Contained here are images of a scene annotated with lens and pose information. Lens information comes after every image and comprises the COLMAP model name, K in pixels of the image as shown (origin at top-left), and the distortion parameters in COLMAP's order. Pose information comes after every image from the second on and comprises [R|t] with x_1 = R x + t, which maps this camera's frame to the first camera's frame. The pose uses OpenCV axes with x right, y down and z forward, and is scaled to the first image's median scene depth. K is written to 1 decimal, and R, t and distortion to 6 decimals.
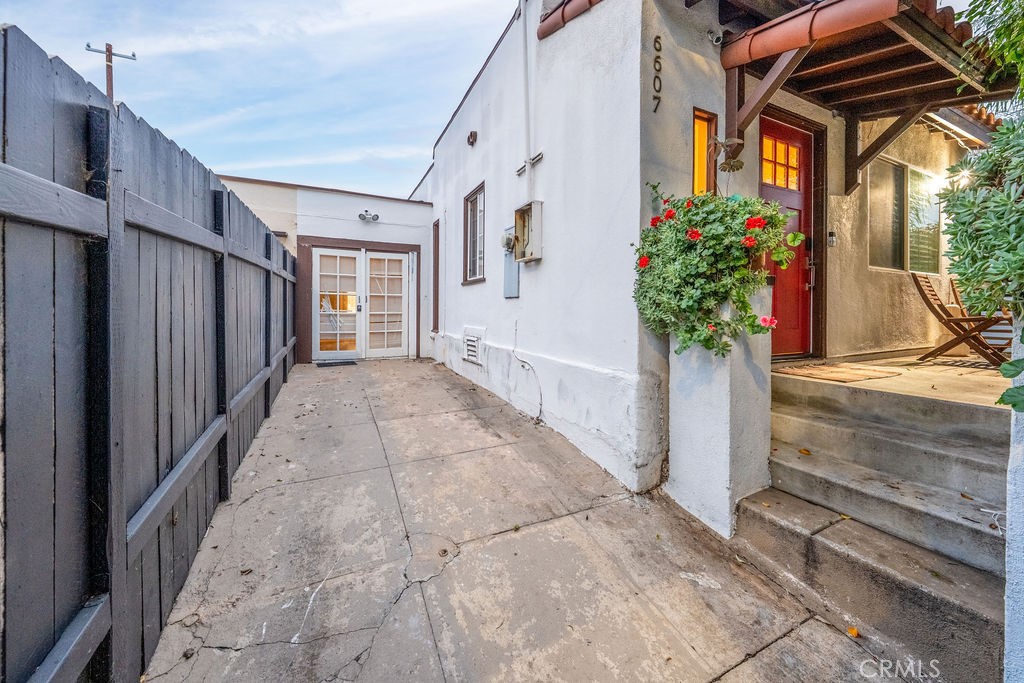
lens RADIAL K [[371.6, 0, 515.0], [0, 371.6, 309.8], [0, 0, 1]] dist [-0.001428, -0.000303]
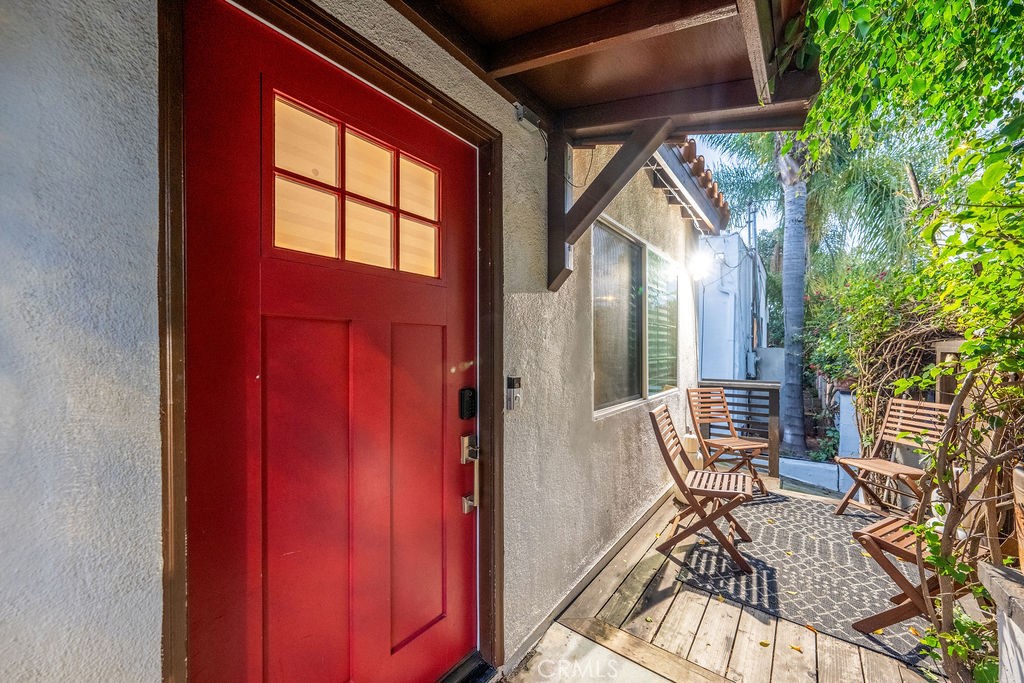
lens RADIAL K [[371.6, 0, 512.9], [0, 371.6, 345.1], [0, 0, 1]] dist [-0.001428, -0.000303]
pose [[0.898151, -0.000191, 0.439687, 0.603883], [0.003184, 0.999977, -0.006070, -0.224299], [-0.439675, 0.006852, 0.898131, 0.553402]]
